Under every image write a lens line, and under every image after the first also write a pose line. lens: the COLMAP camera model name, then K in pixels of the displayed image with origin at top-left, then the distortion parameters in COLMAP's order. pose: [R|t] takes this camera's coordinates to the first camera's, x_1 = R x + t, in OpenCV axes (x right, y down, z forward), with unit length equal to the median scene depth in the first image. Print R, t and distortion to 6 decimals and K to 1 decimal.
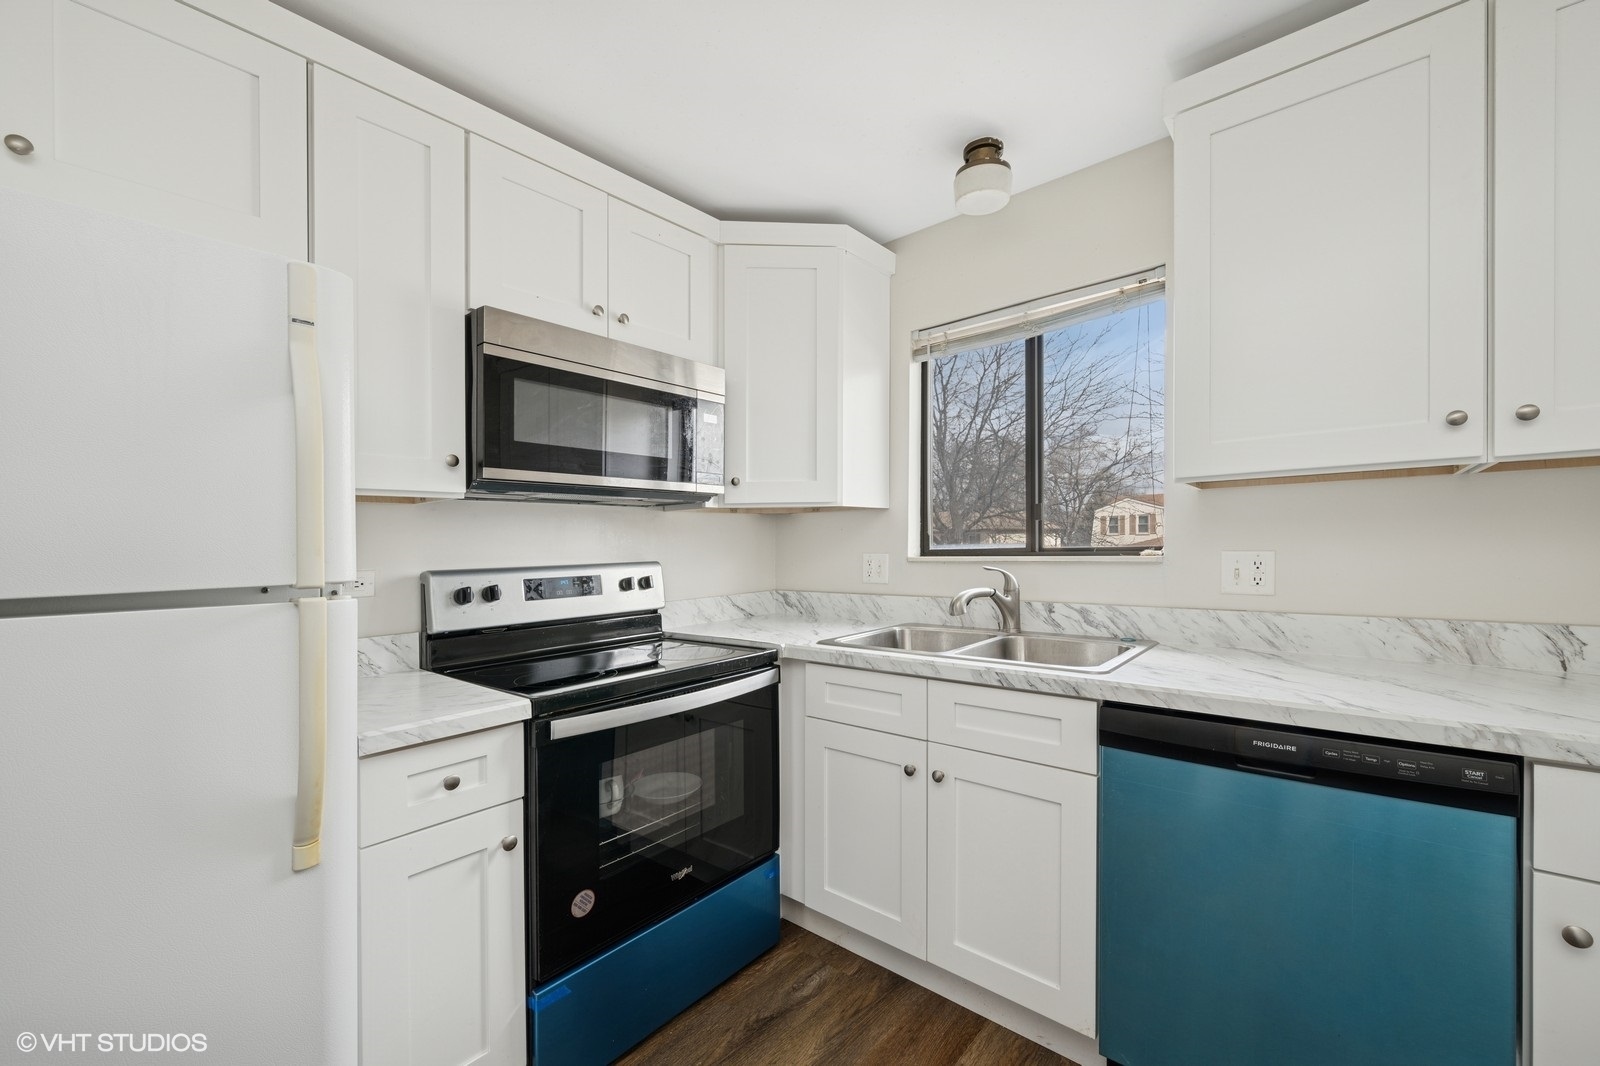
lens RADIAL K [[621.4, 0, 795.1], [0, 621.4, 539.1], [0, 0, 1]] dist [0.001621, 0.000086]
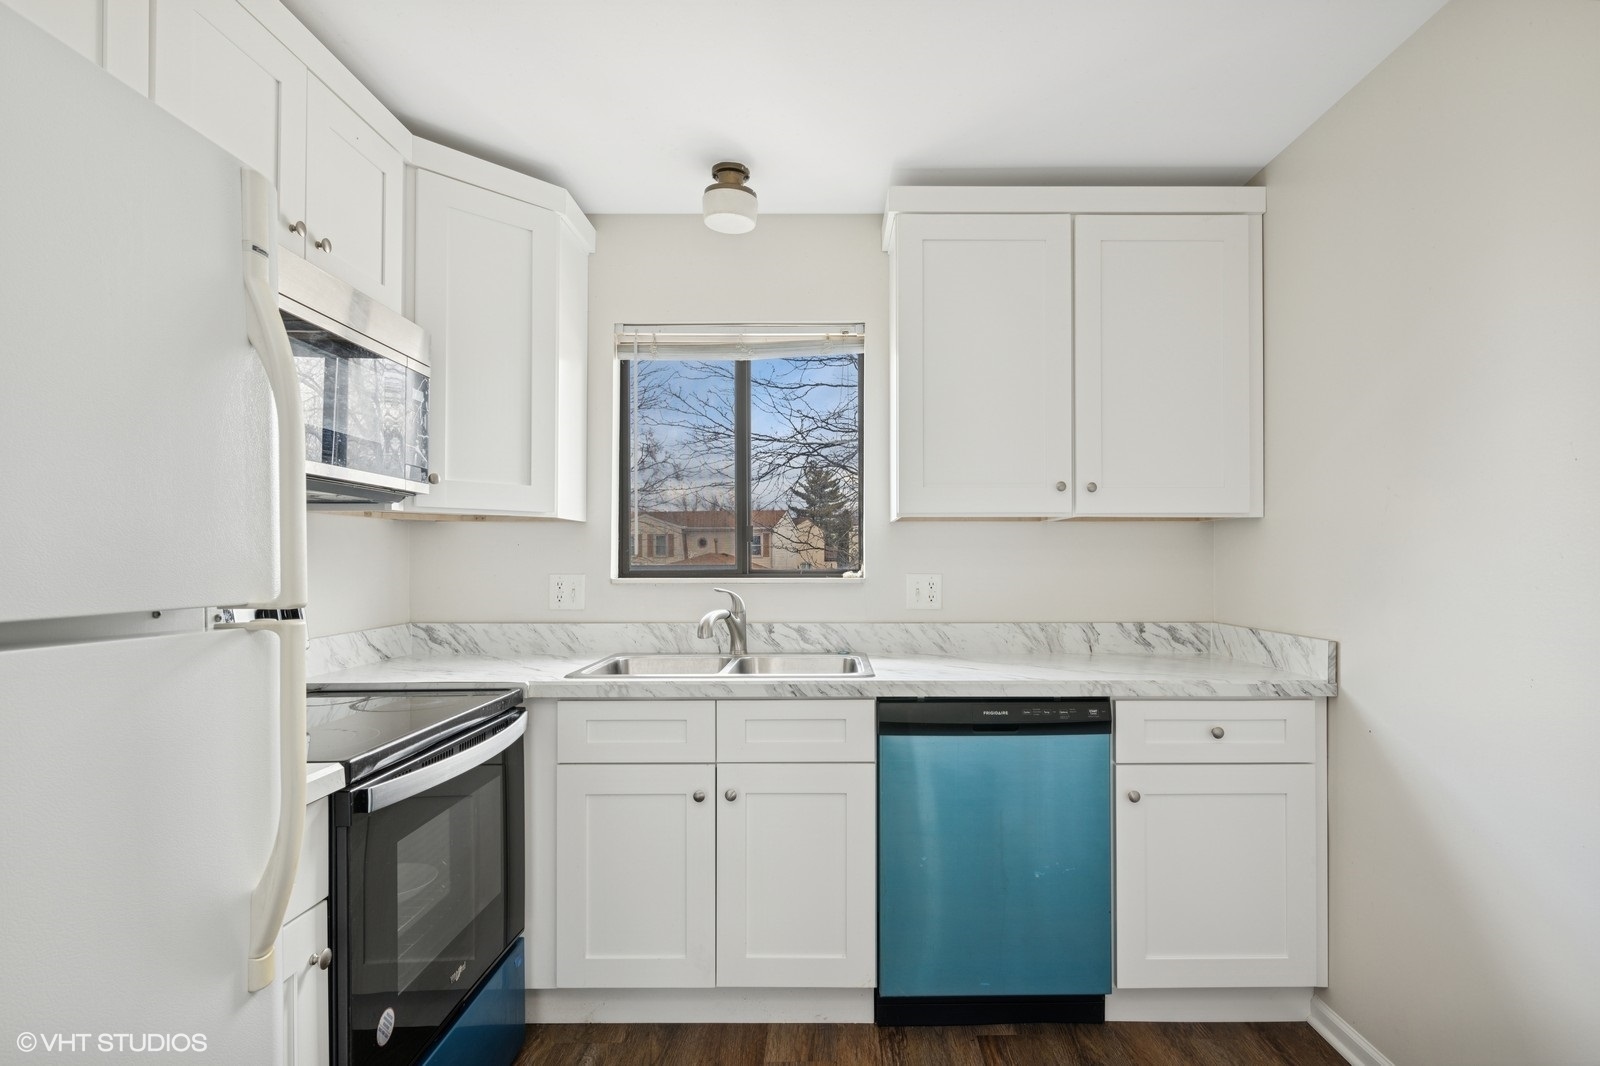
lens RADIAL K [[824.0, 0, 803.6], [0, 824.0, 529.9], [0, 0, 1]] dist [-0.000175, -0.000349]
pose [[0.766422, 0.042837, 0.640907, -0.462009], [-0.019530, 0.998867, -0.043408, 0.006993], [-0.642040, 0.020752, 0.766390, -0.088639]]
